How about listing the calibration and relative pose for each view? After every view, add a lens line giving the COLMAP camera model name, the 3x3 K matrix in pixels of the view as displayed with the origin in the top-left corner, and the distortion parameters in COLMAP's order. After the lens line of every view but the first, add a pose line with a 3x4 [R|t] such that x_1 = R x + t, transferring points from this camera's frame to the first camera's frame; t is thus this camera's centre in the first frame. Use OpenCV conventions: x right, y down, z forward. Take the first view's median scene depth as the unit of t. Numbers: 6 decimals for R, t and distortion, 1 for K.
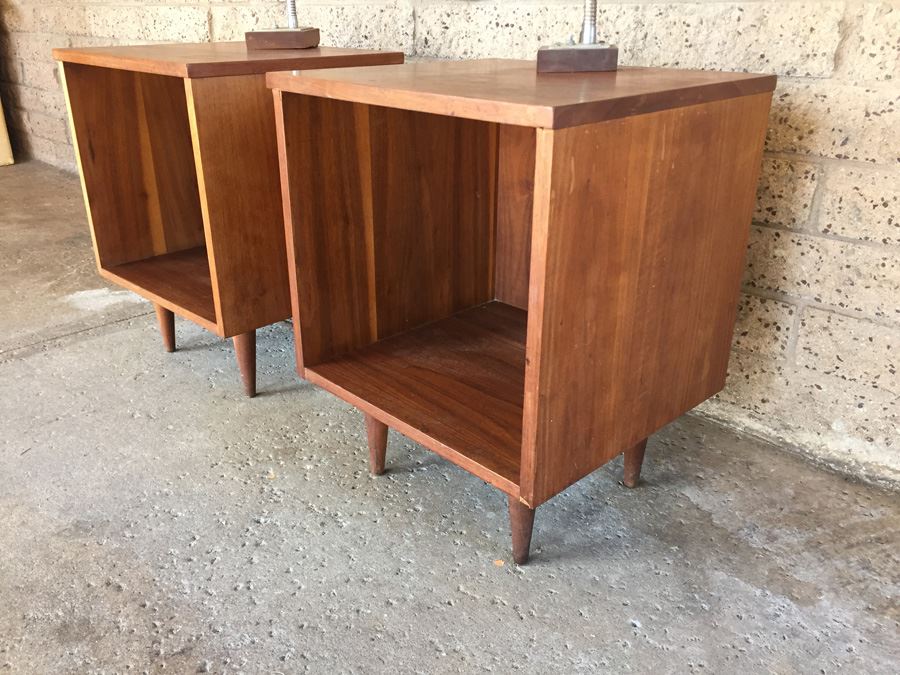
lens RADIAL K [[767.1, 0, 448.1], [0, 767.1, 332.0], [0, 0, 1]] dist [0.096986, -0.138244]
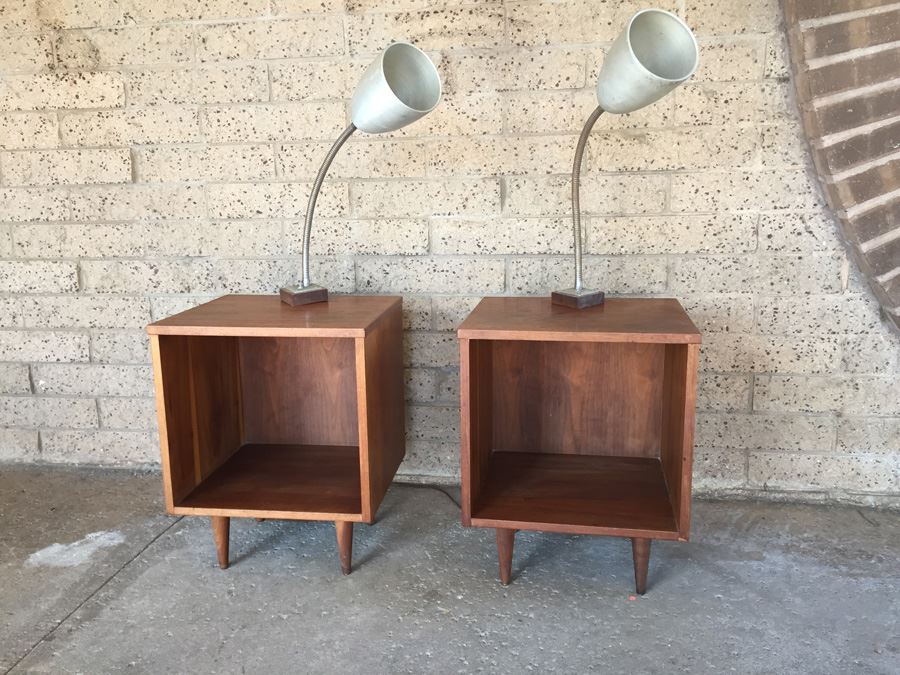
lens RADIAL K [[767.1, 0, 444.7], [0, 767.1, 332.8], [0, 0, 1]] dist [0.096986, -0.138244]
pose [[0.806381, -0.132357, 0.576395, -1.002877], [0.246913, 0.960972, -0.124766, -0.118327], [-0.537386, 0.242928, 0.807590, -0.219075]]
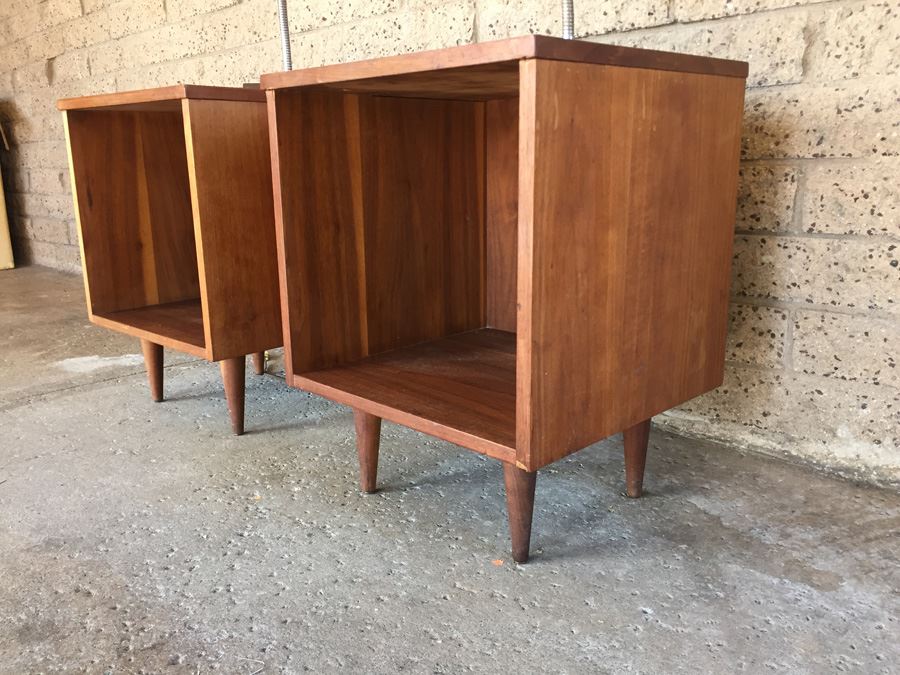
lens RADIAL K [[767.1, 0, 449.5], [0, 767.1, 334.4], [0, 0, 1]] dist [0.096986, -0.138244]
pose [[0.999796, -0.018175, 0.008865, 0.003663], [0.019423, 0.985097, -0.170899, 0.165843], [-0.005626, 0.171037, 0.985249, 0.027062]]
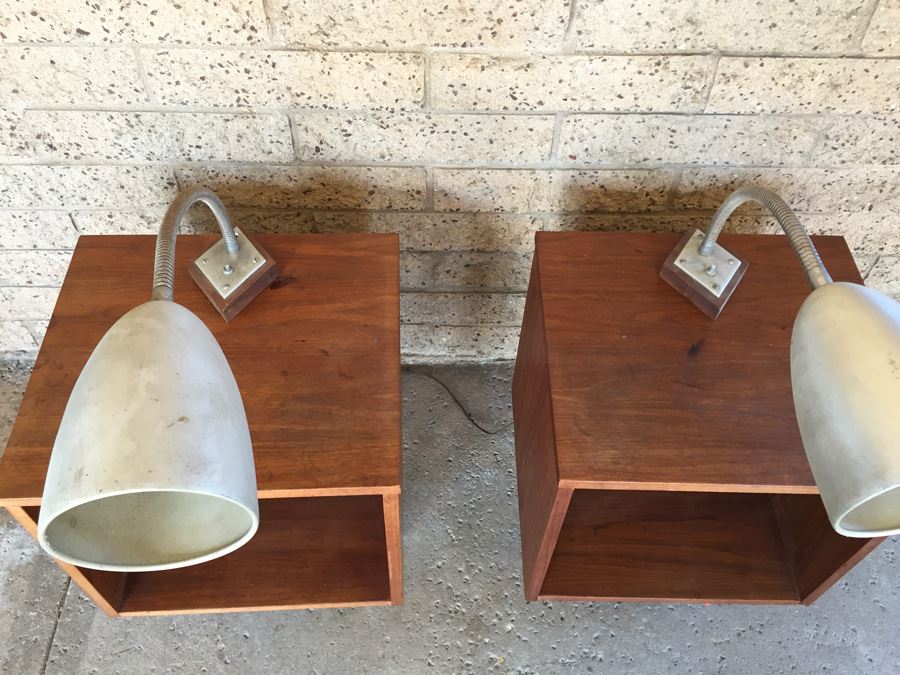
lens RADIAL K [[767.1, 0, 446.0], [0, 767.1, 330.3], [0, 0, 1]] dist [0.096986, -0.138244]
pose [[0.693410, -0.554905, 0.459633, -0.568979], [0.259546, 0.787432, 0.559095, -0.892747], [-0.672174, -0.268386, 0.690037, 0.427347]]
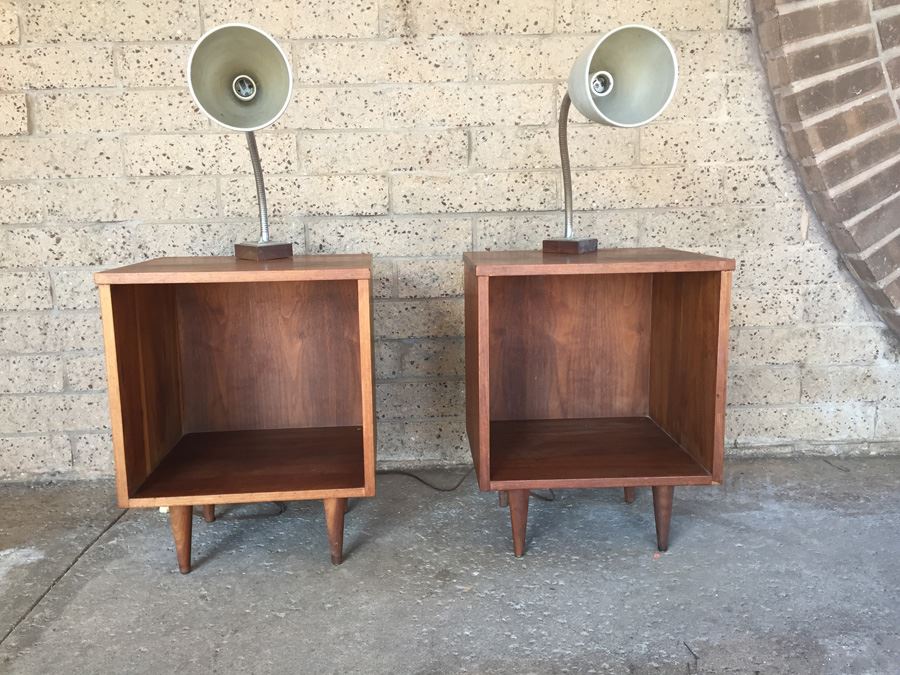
lens RADIAL K [[767.1, 0, 444.7], [0, 767.1, 333.6], [0, 0, 1]] dist [0.096986, -0.138244]
pose [[0.665811, -0.134804, 0.733841, -1.139016], [0.309698, 0.944745, -0.107442, -0.071157], [-0.678809, 0.298805, 0.670771, 0.113957]]
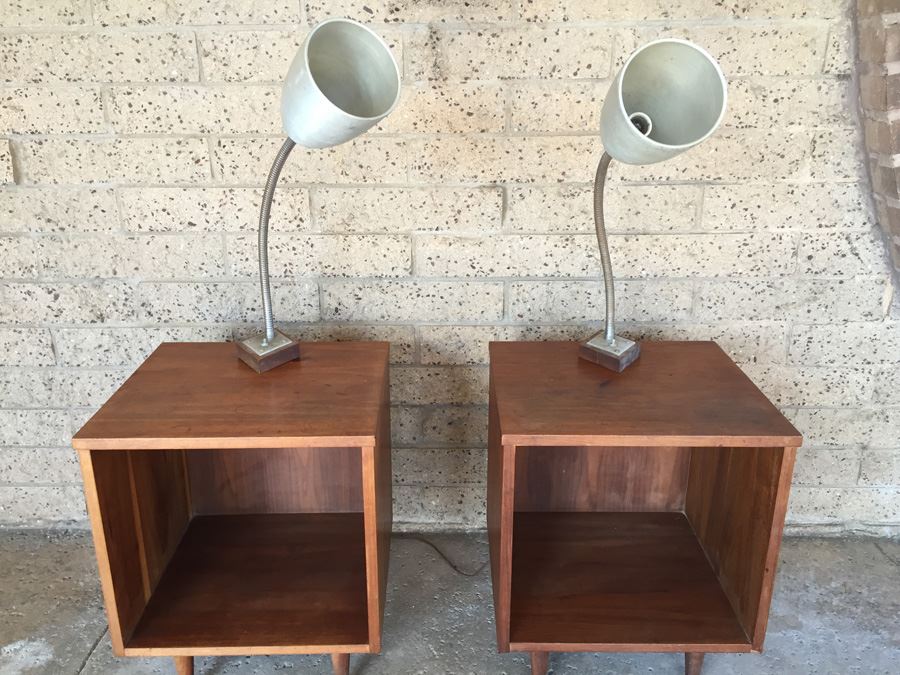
lens RADIAL K [[767.1, 0, 444.7], [0, 767.1, 335.9], [0, 0, 1]] dist [0.096986, -0.138244]
pose [[0.713539, -0.239193, 0.658520, -0.923485], [0.276317, 0.959805, 0.049225, -0.488587], [-0.643825, 0.146836, 0.750952, 0.086927]]
